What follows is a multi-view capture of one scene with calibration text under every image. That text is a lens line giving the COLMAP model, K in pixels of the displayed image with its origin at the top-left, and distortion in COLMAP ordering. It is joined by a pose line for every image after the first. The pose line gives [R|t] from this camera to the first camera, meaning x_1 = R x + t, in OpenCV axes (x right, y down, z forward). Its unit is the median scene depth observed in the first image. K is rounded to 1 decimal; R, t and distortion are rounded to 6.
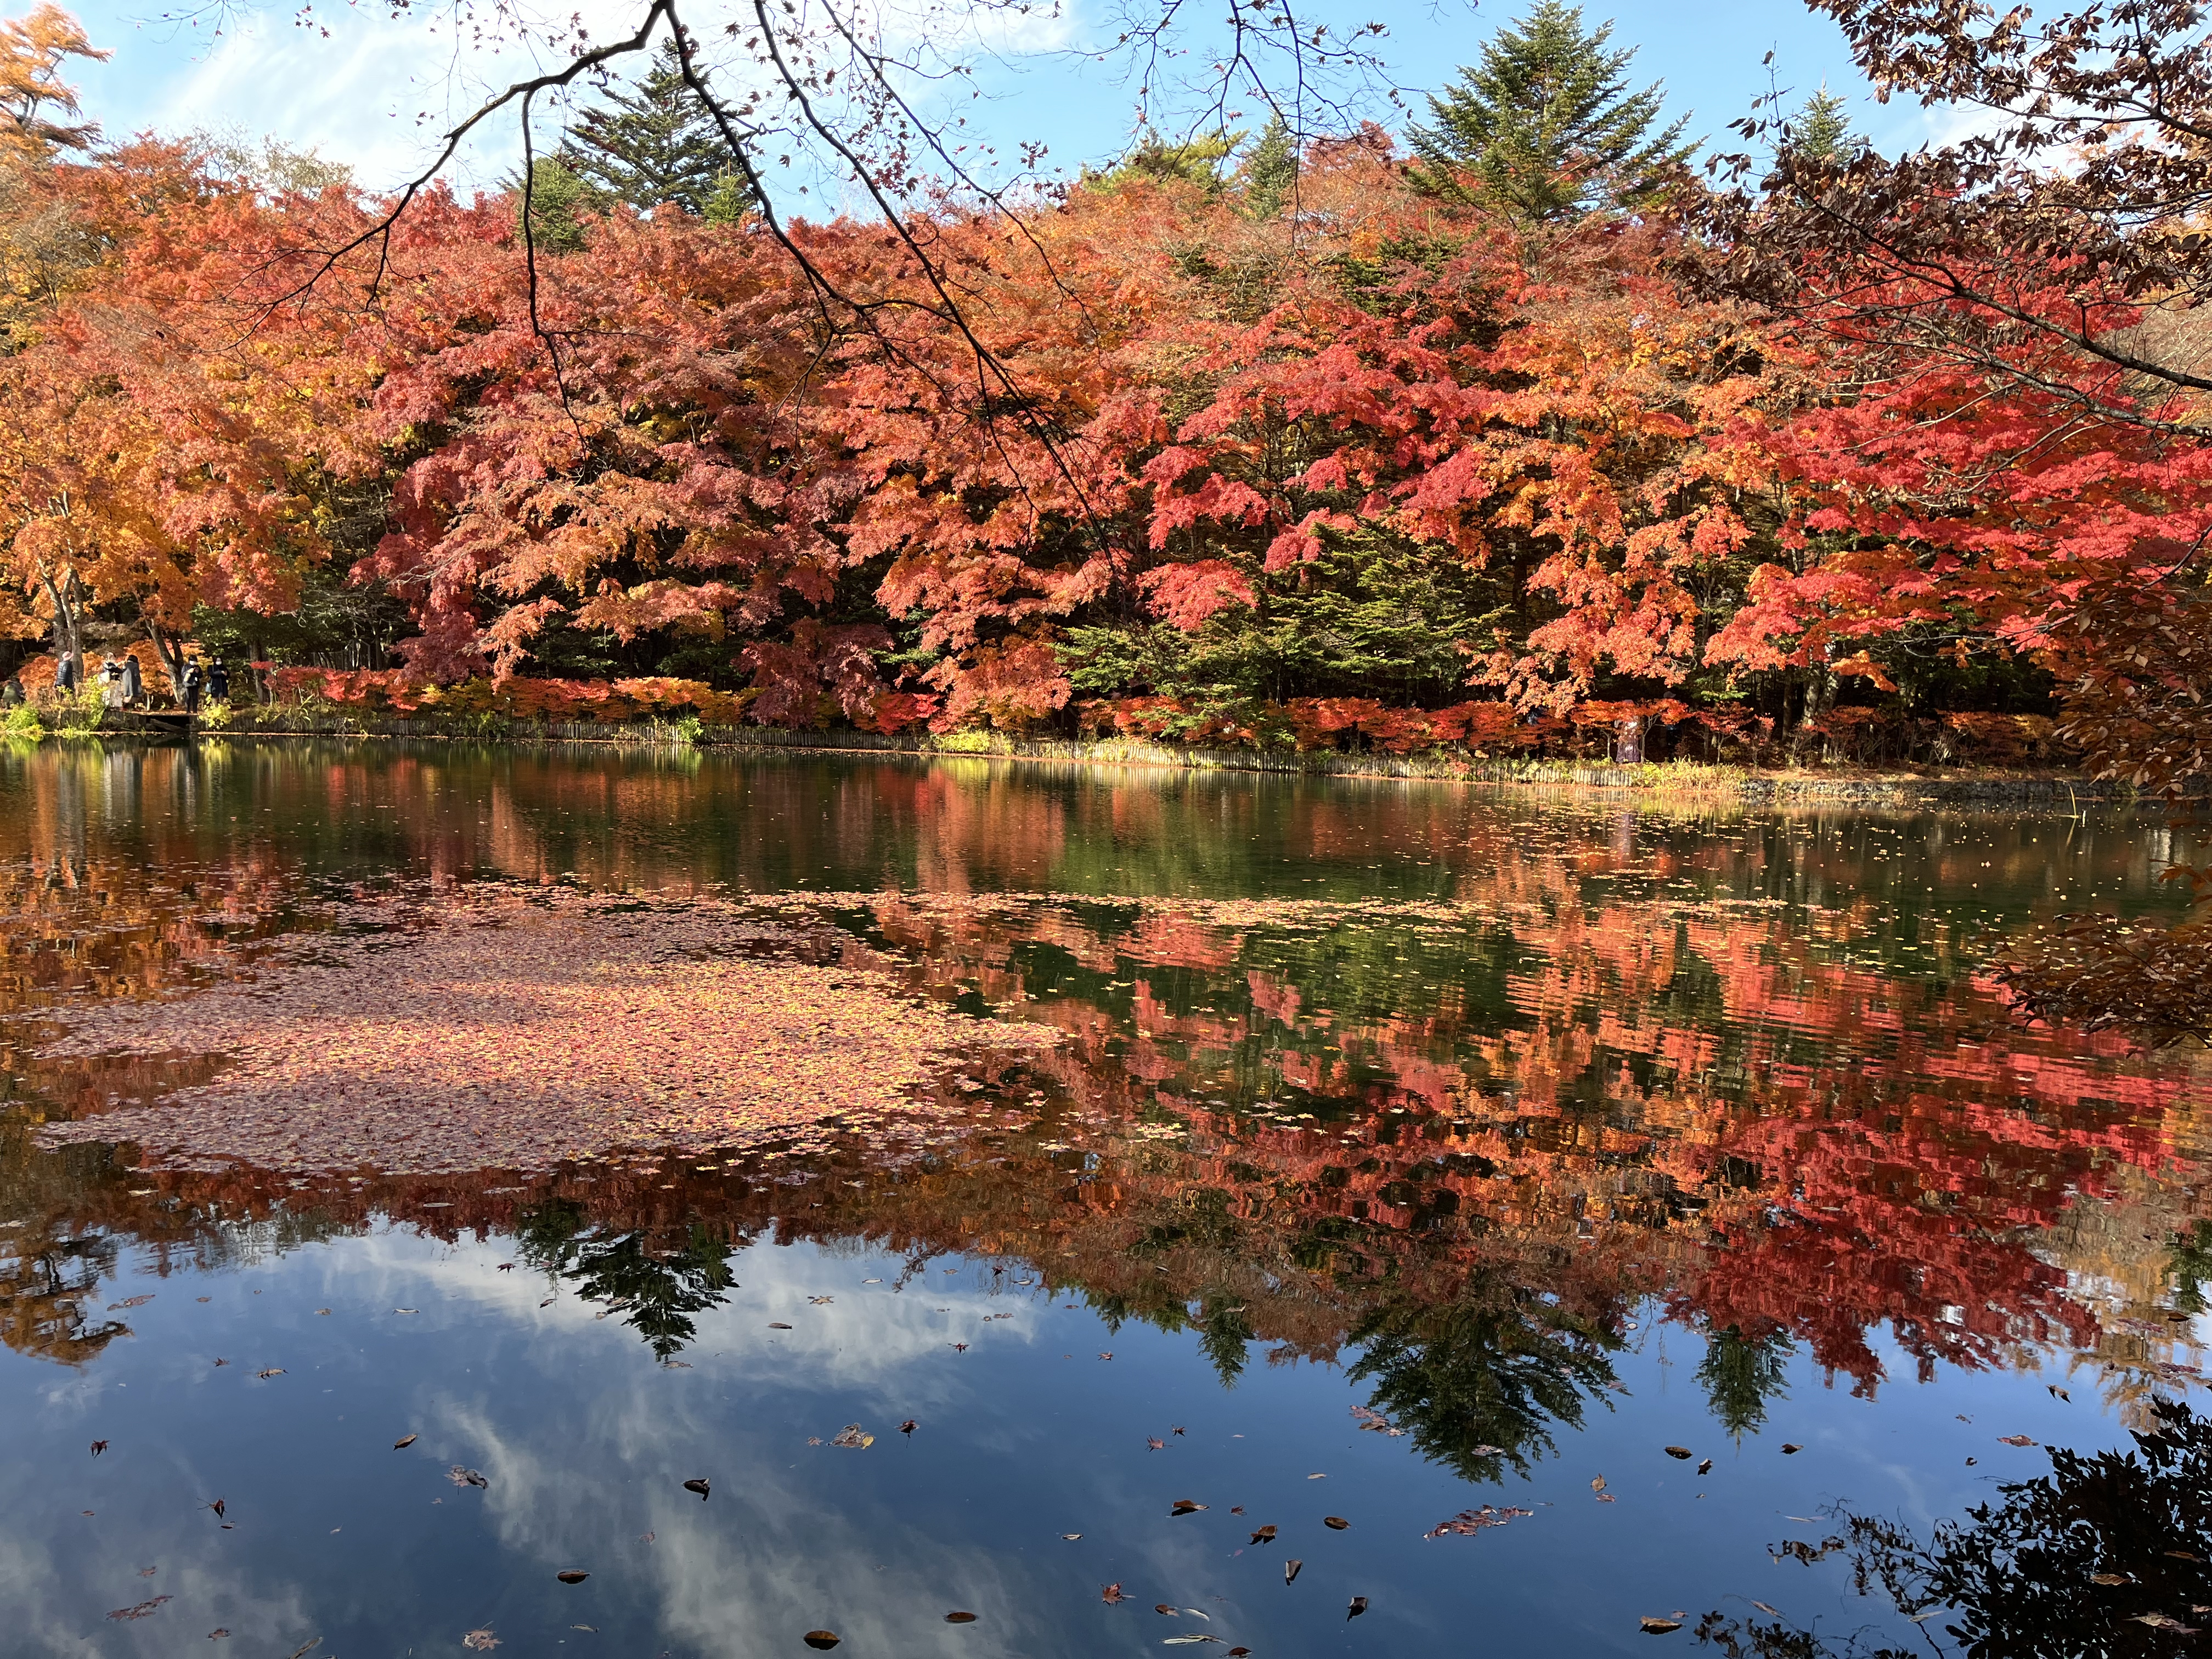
lens RADIAL K [[1687.5, 0, 1110.7], [0, 1687.5, 884.5], [0, 0, 1]] dist [0.063311, -0.004877]
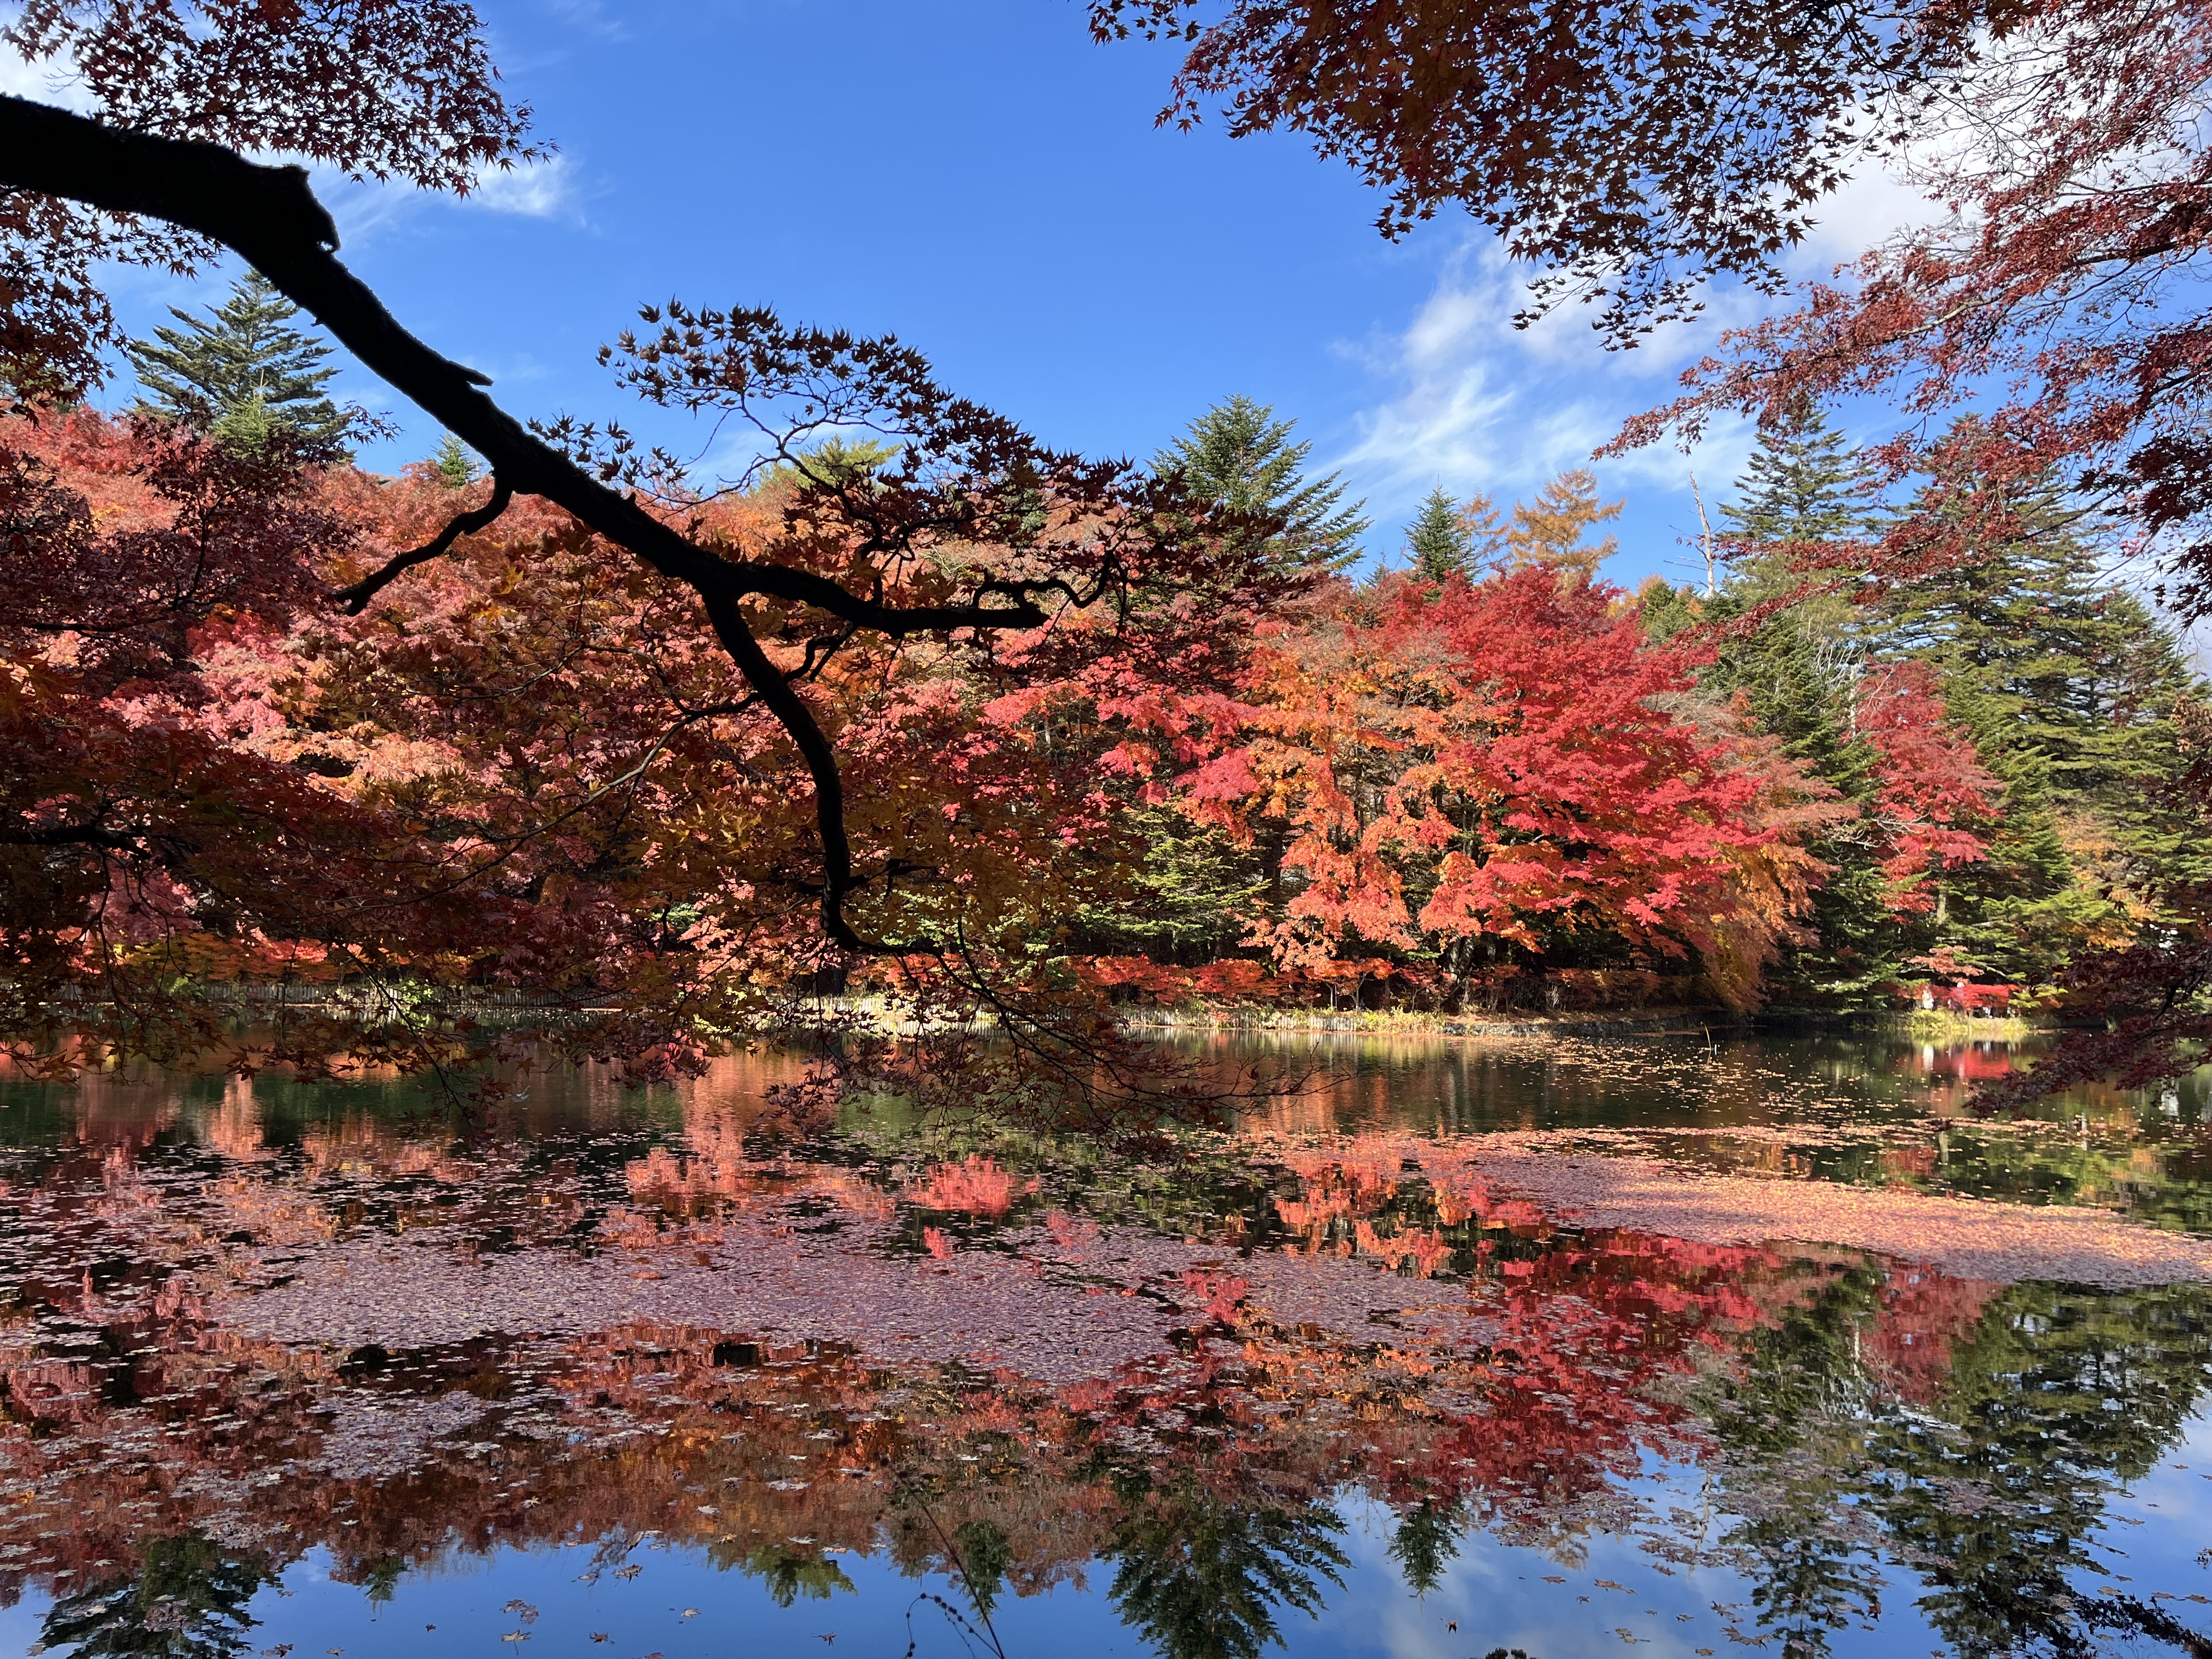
lens RADIAL K [[1687.5, 0, 1110.7], [0, 1687.5, 884.5], [0, 0, 1]] dist [0.063311, -0.004877]
pose [[0.918769, 0.013958, 0.394548, -0.318613], [0.041091, 0.990566, -0.130731, -0.010923], [-0.392651, 0.136324, 0.909528, -0.030840]]
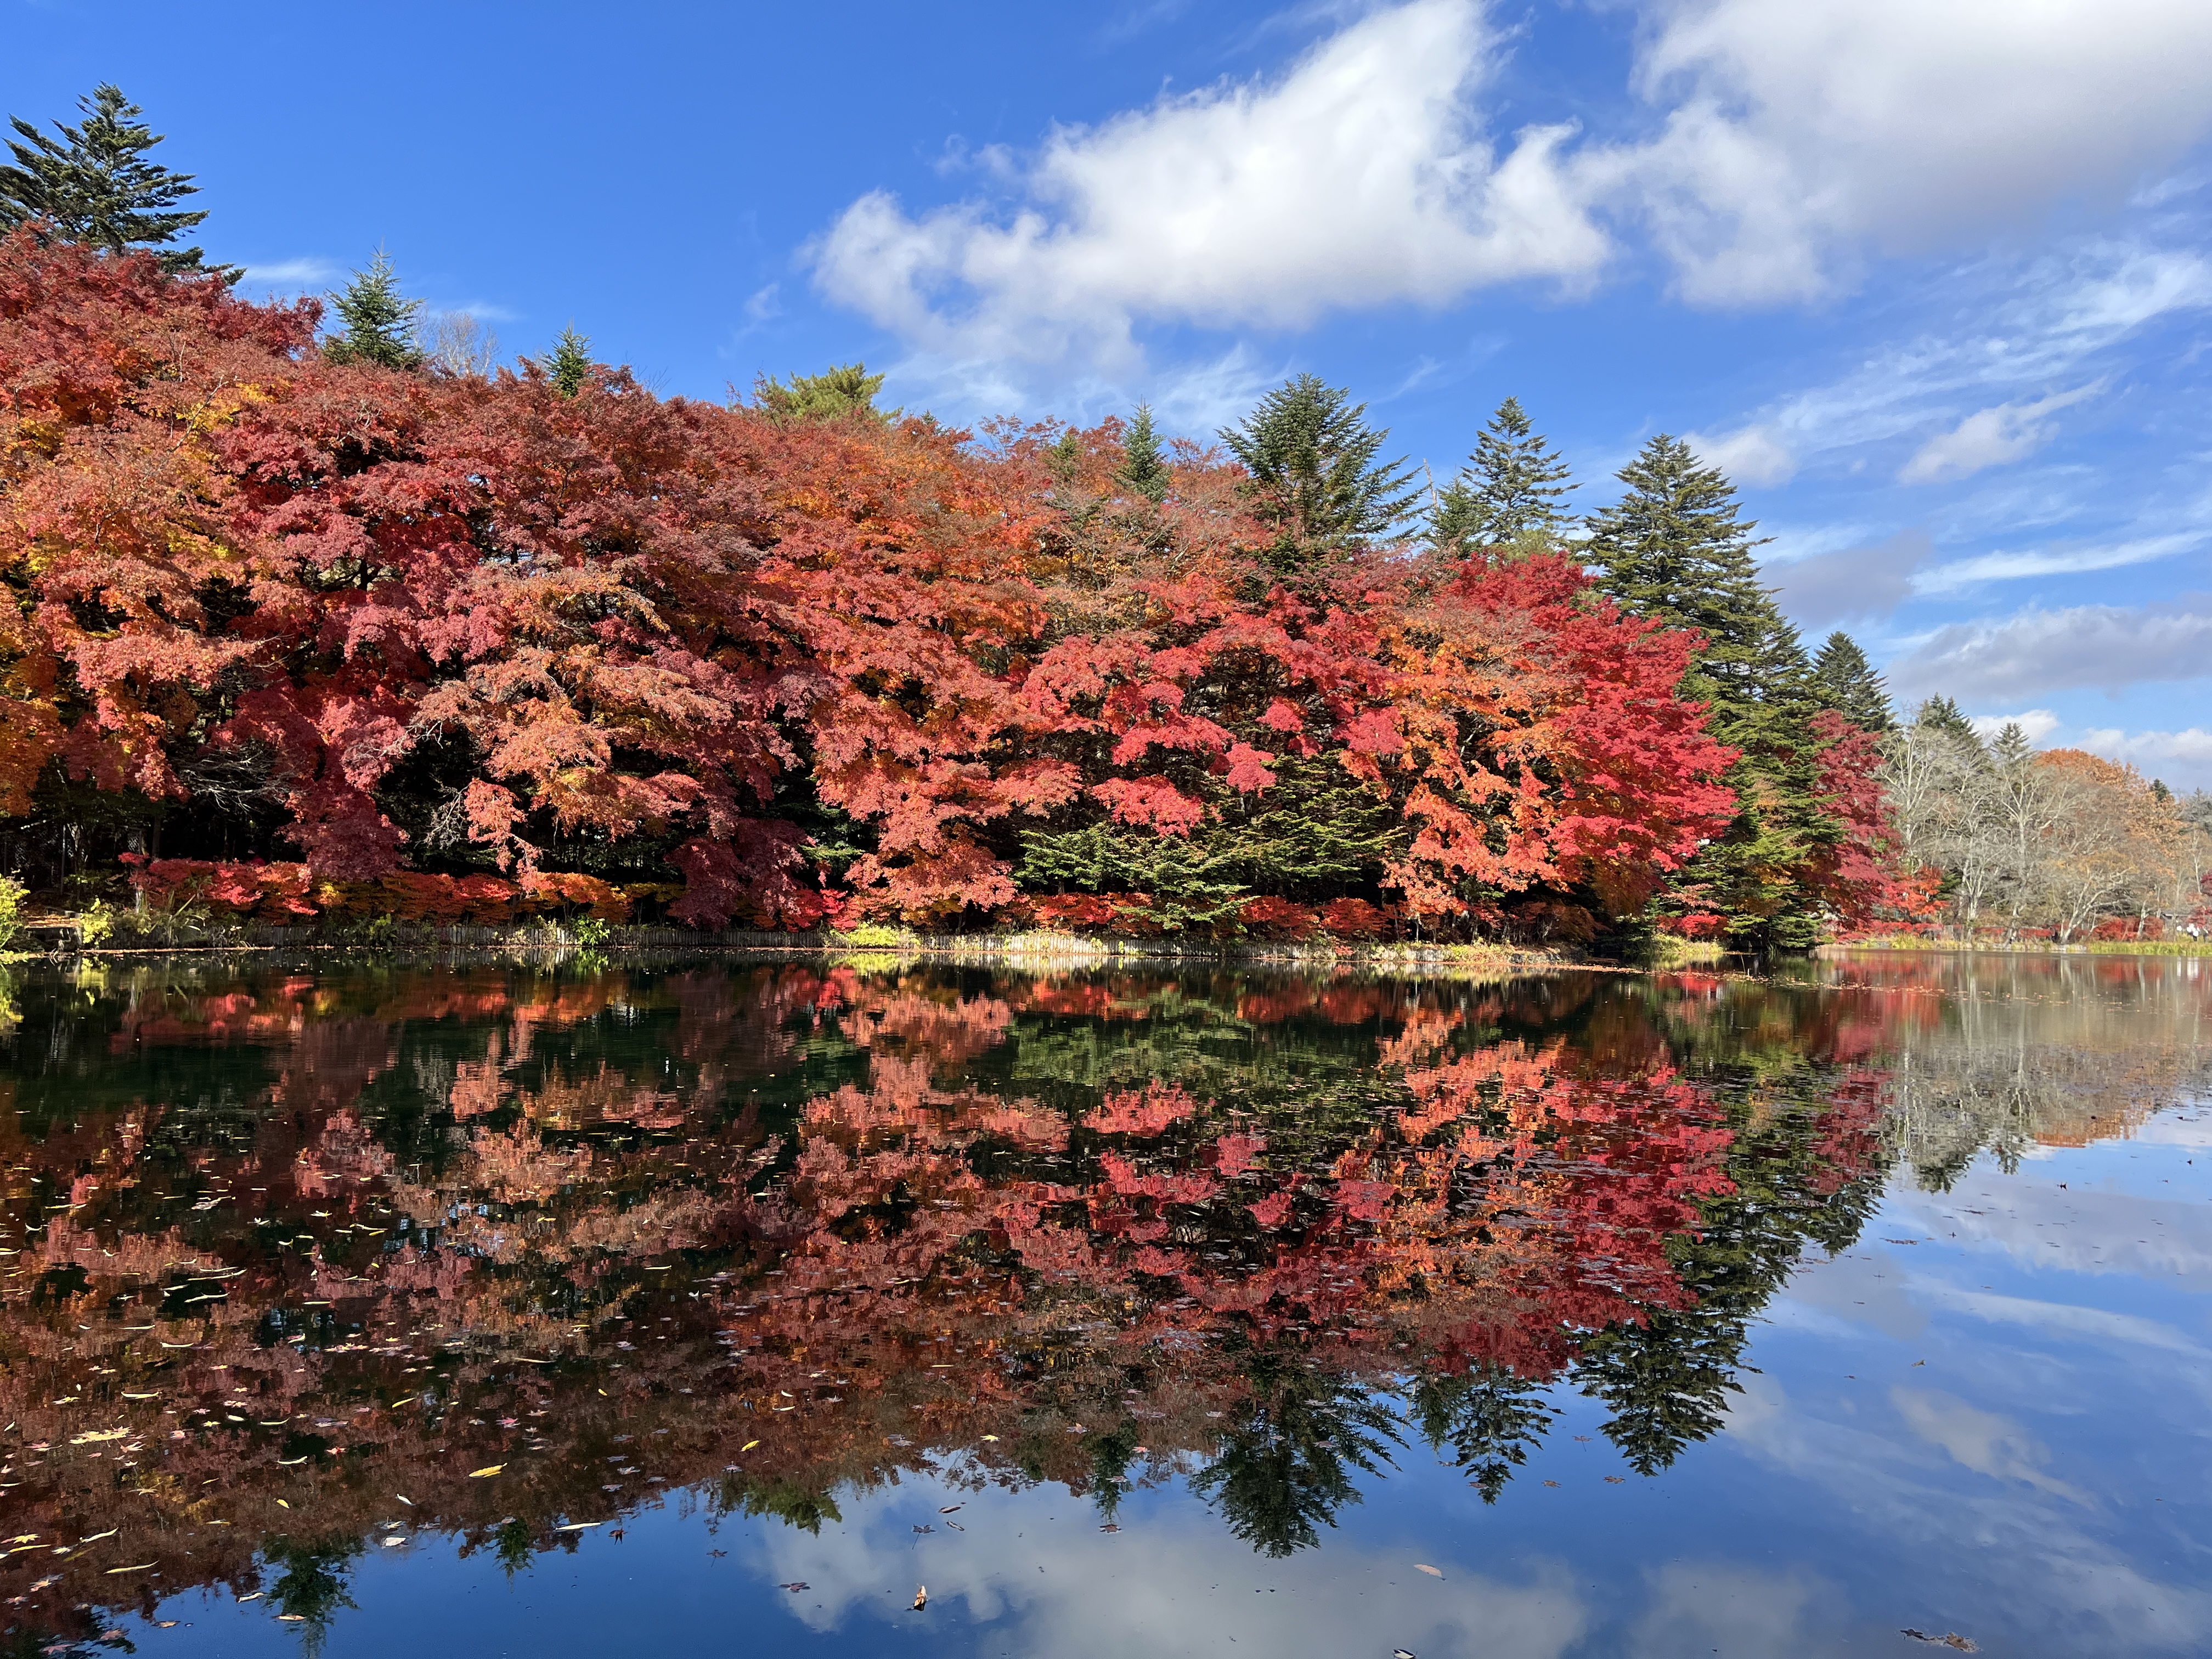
lens RADIAL K [[1687.5, 0, 1110.7], [0, 1687.5, 884.5], [0, 0, 1]] dist [0.063311, -0.004877]
pose [[0.727906, -0.000295, 0.685677, -0.793541], [0.066647, 0.995295, -0.070323, -0.040627], [-0.682430, 0.096887, 0.724501, 0.192744]]
